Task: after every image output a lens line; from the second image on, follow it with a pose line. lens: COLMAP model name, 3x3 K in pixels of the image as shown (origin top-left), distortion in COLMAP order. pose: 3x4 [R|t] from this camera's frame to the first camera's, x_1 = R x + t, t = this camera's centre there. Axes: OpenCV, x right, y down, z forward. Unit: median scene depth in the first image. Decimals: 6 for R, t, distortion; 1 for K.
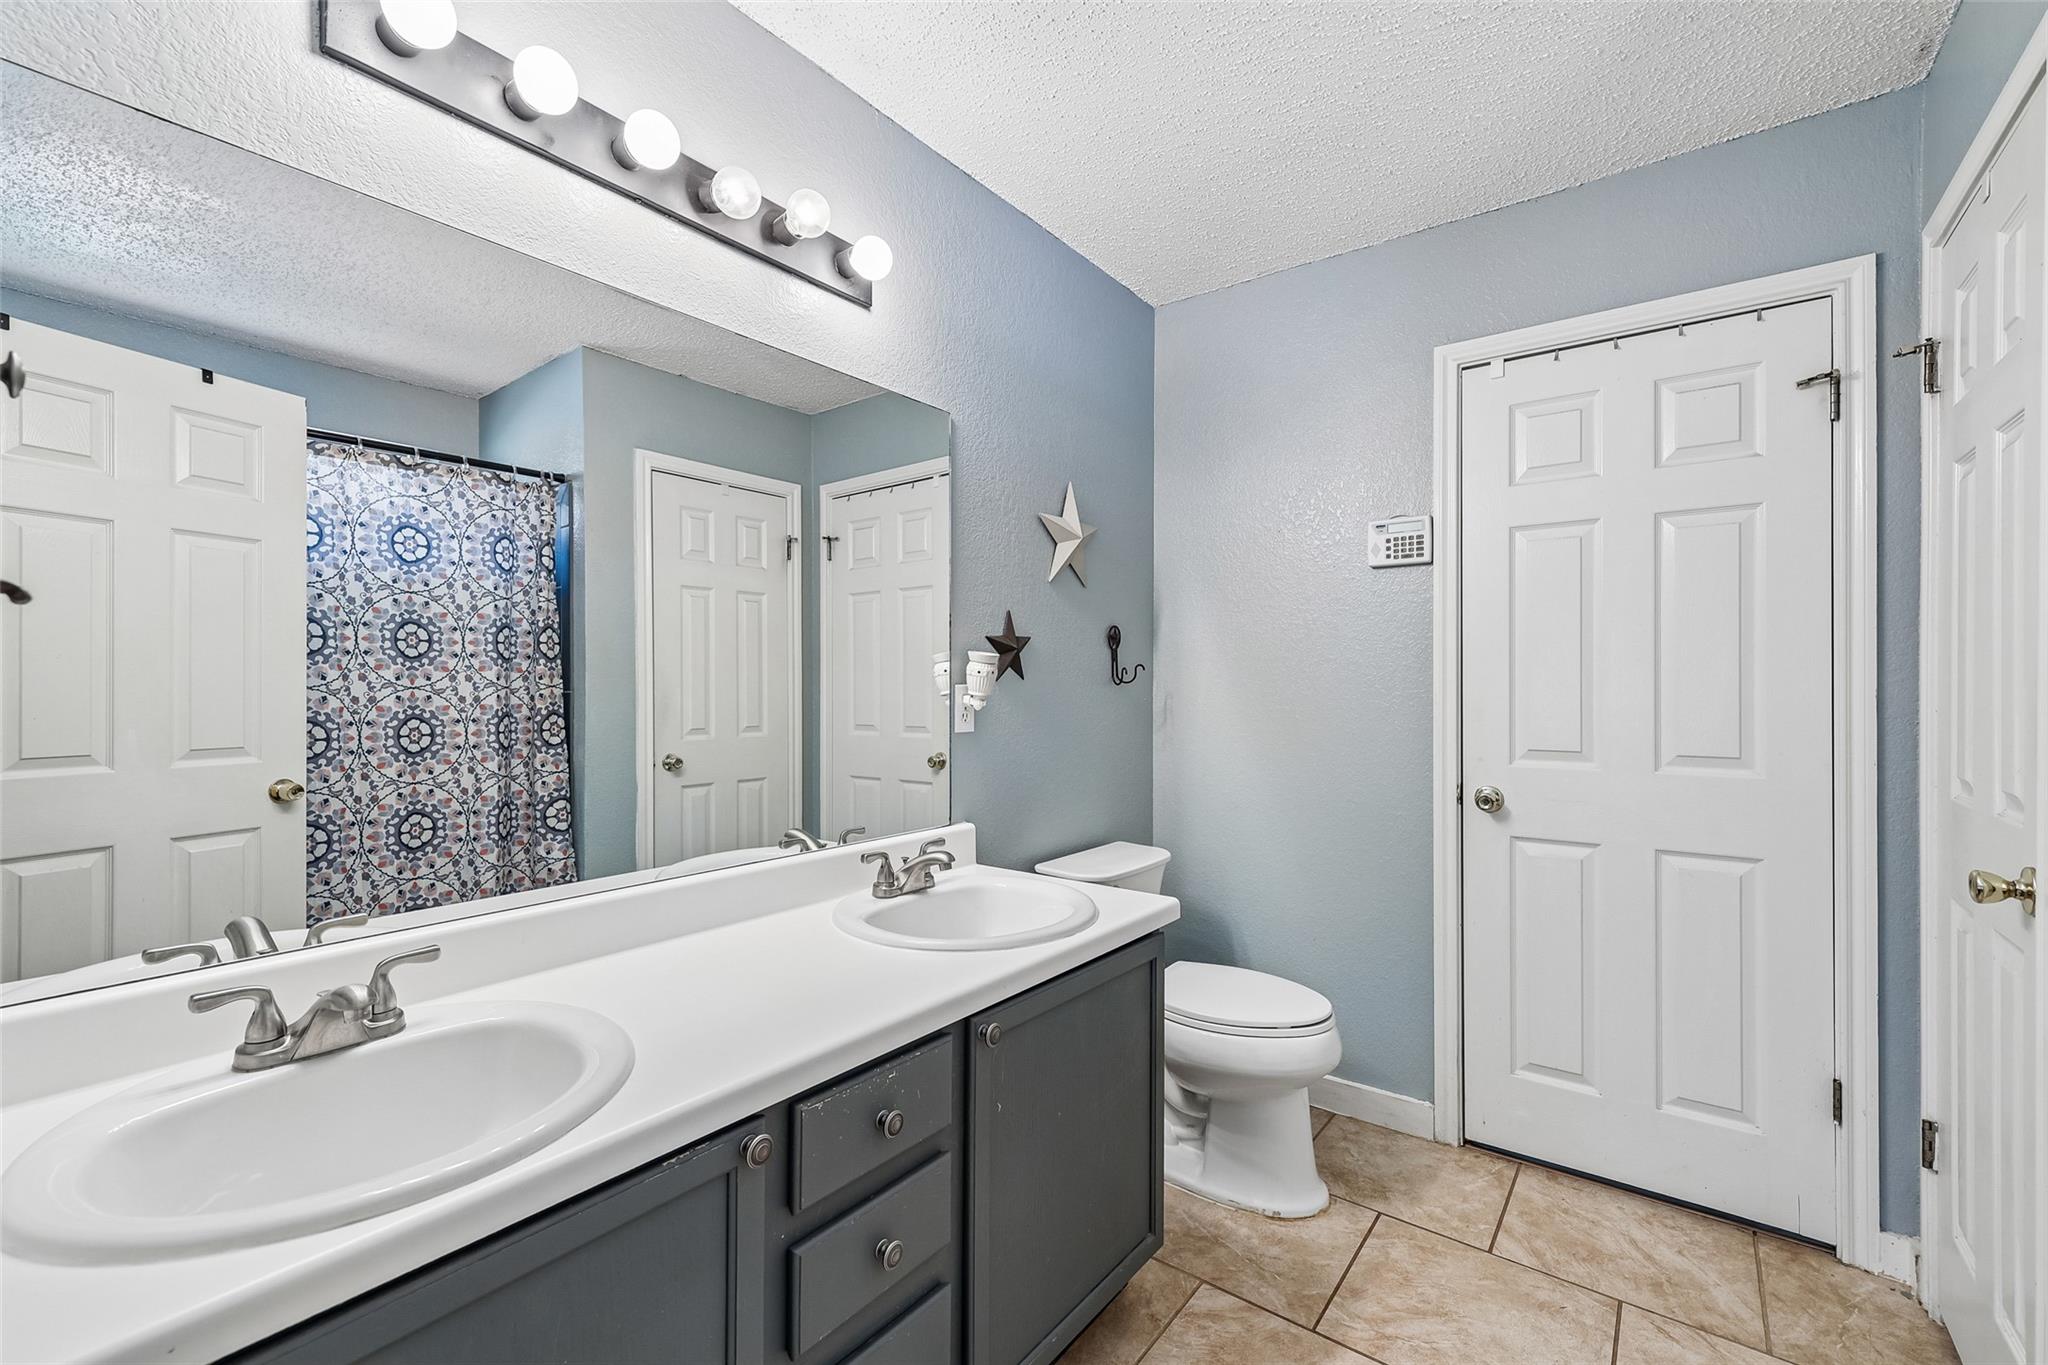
lens RADIAL K [[908.2, 0, 1024.0], [0, 908.2, 682.5], [0, 0, 1]] dist [-0.000516, -0.000239]
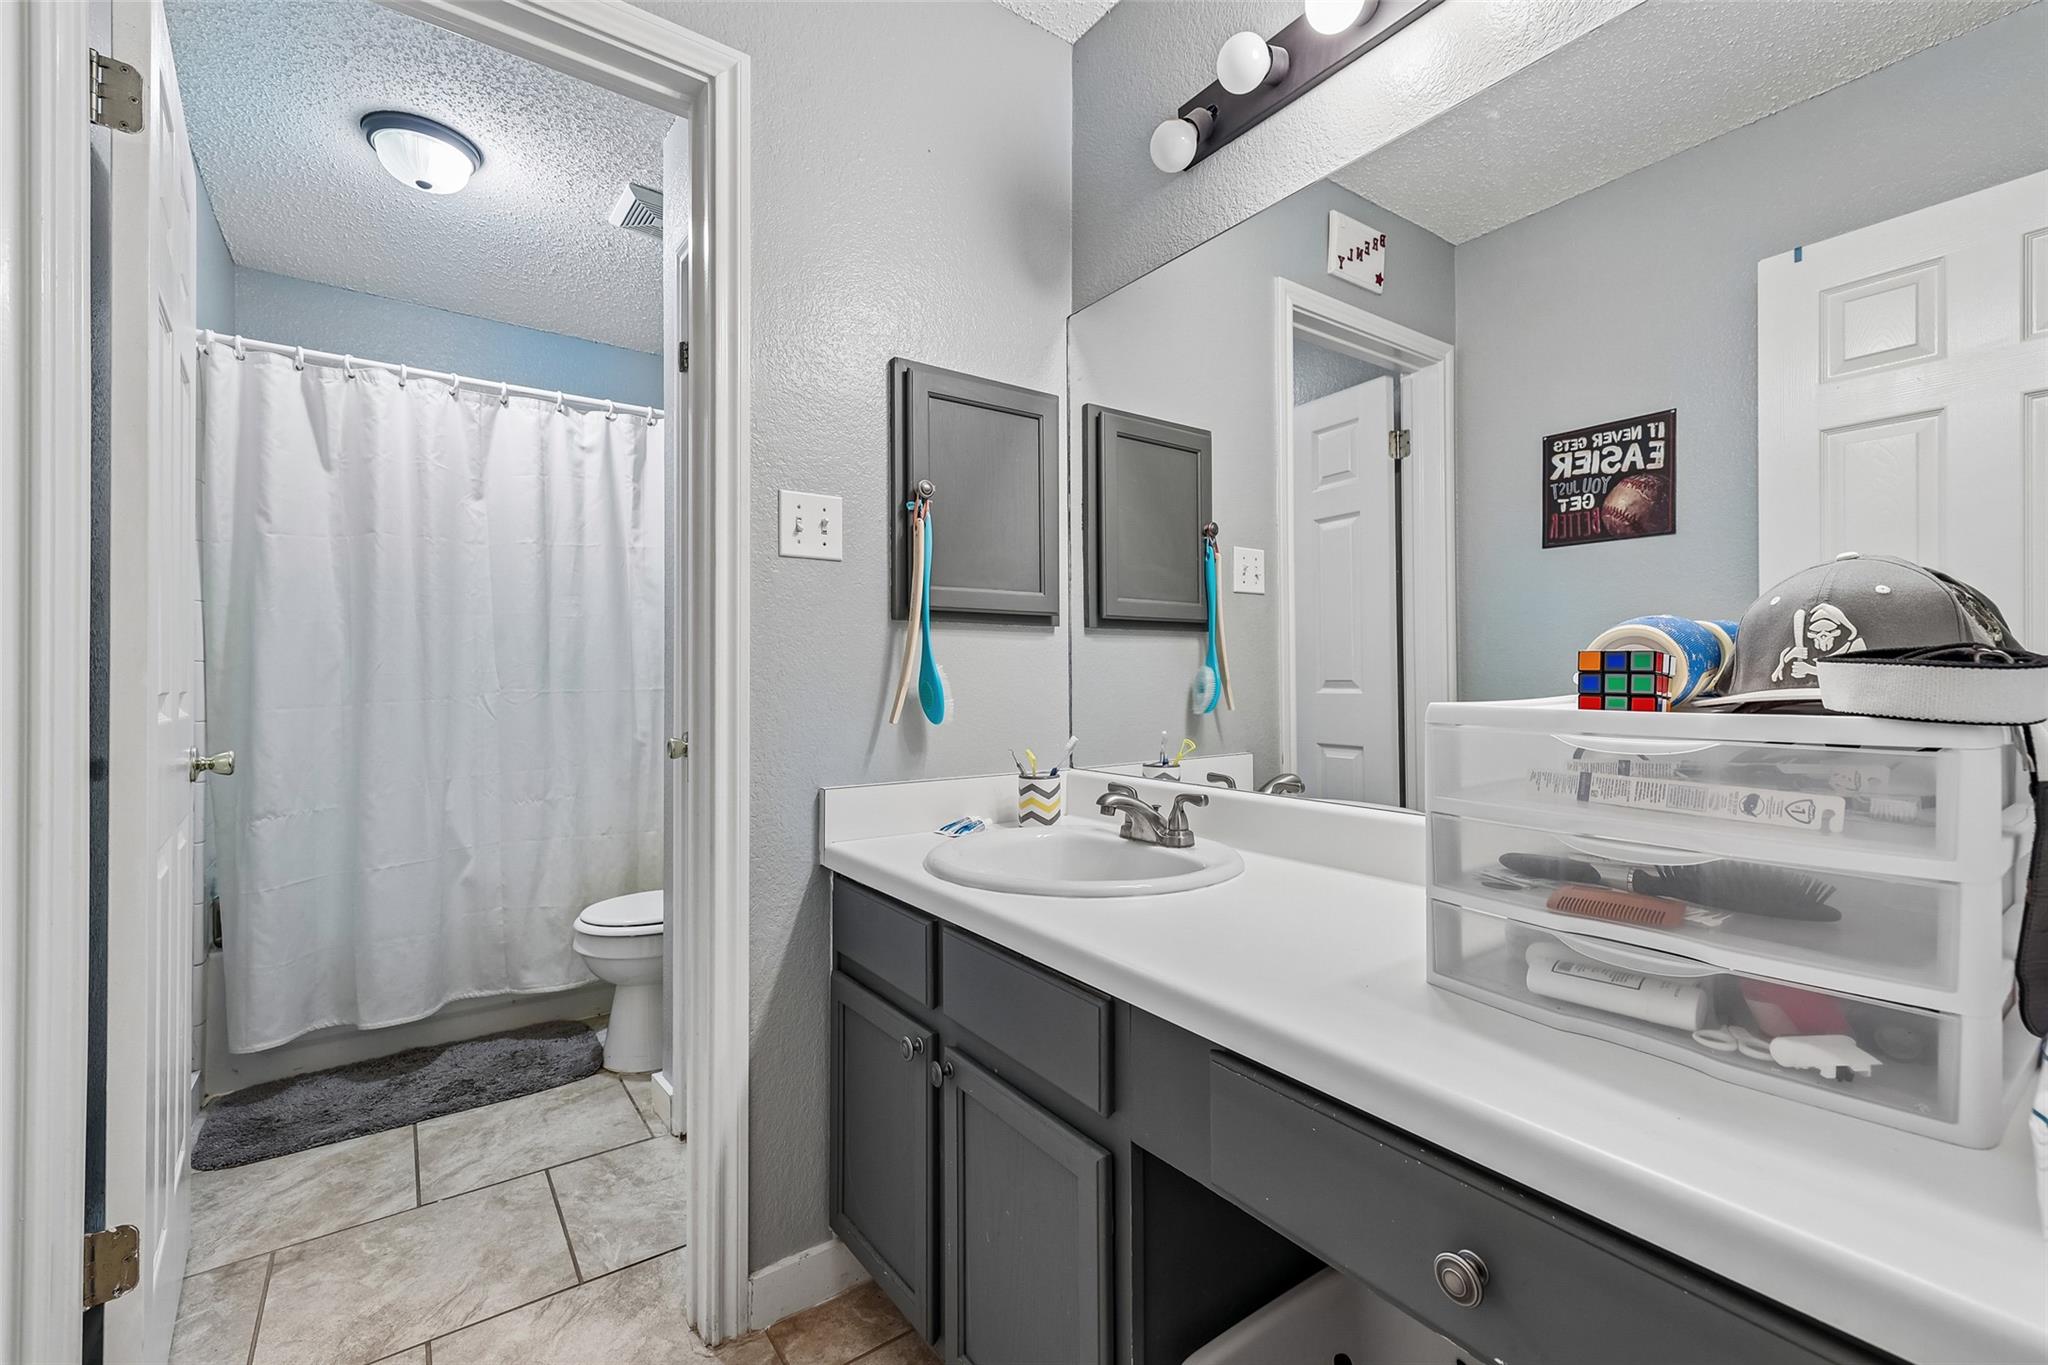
lens RADIAL K [[863.5, 0, 1032.3], [0, 863.5, 687.9], [0, 0, 1]] dist [0.003547, 0.000586]
pose [[-0.289087, 0.026093, -0.956947, 0.262725], [0.003382, 0.999650, 0.026236, 0.042534], [0.957297, 0.004348, -0.289074, 0.481060]]
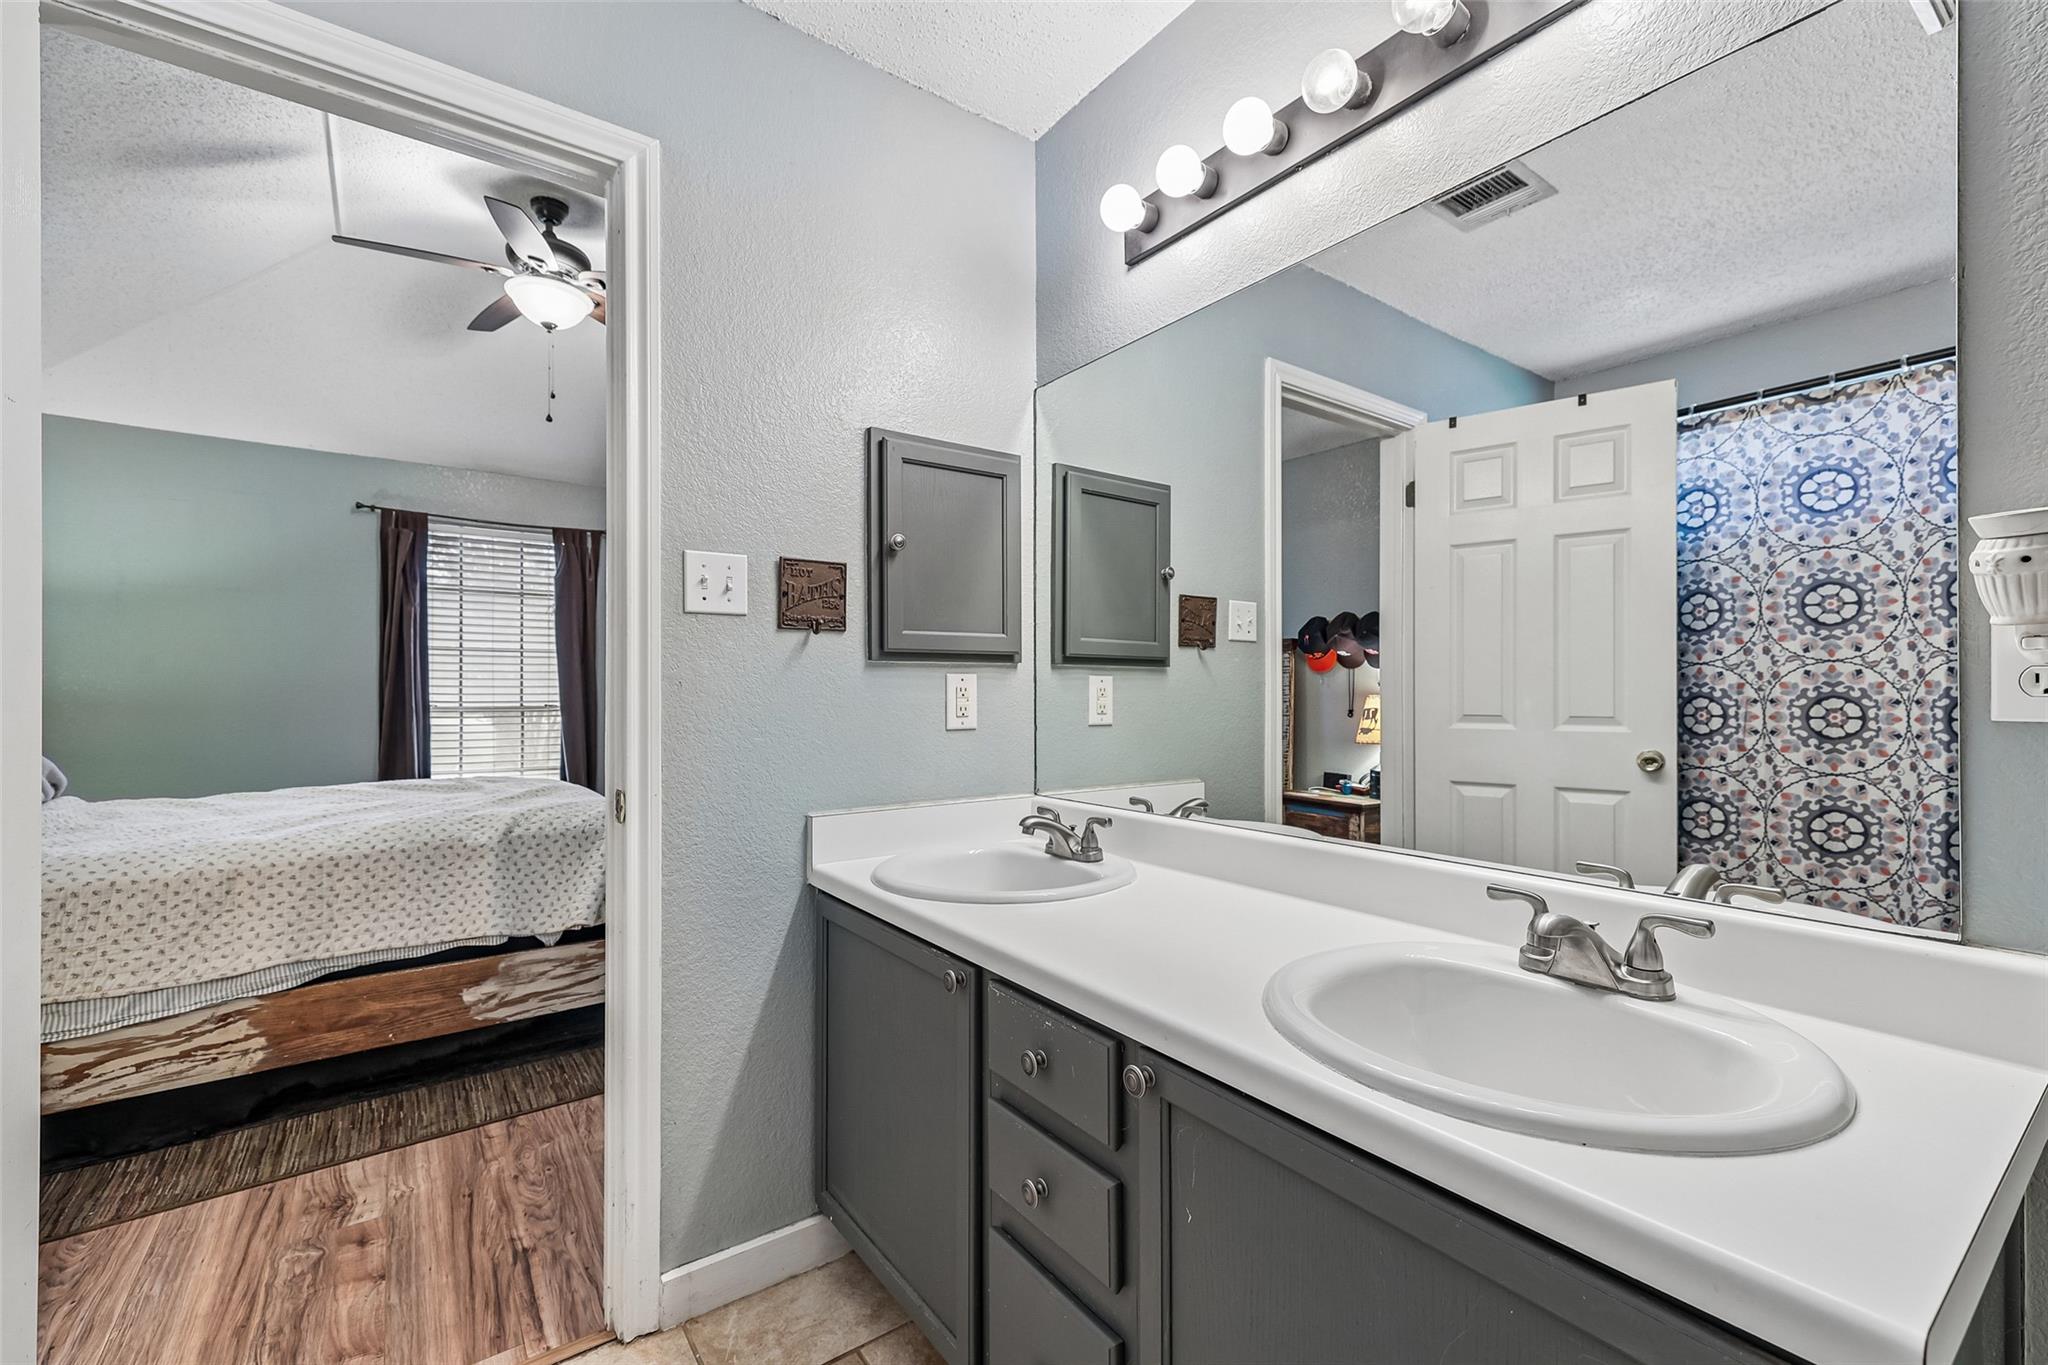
lens RADIAL K [[867.0, 0, 1024.0], [0, 867.0, 682.5], [0, 0, 1]] dist [0.008447, -0.000141]
pose [[-0.313689, -0.008562, -0.949487, 0.340135], [0.005413, 0.999927, -0.010805, 0.032079], [0.949510, -0.008529, -0.313619, 0.568532]]
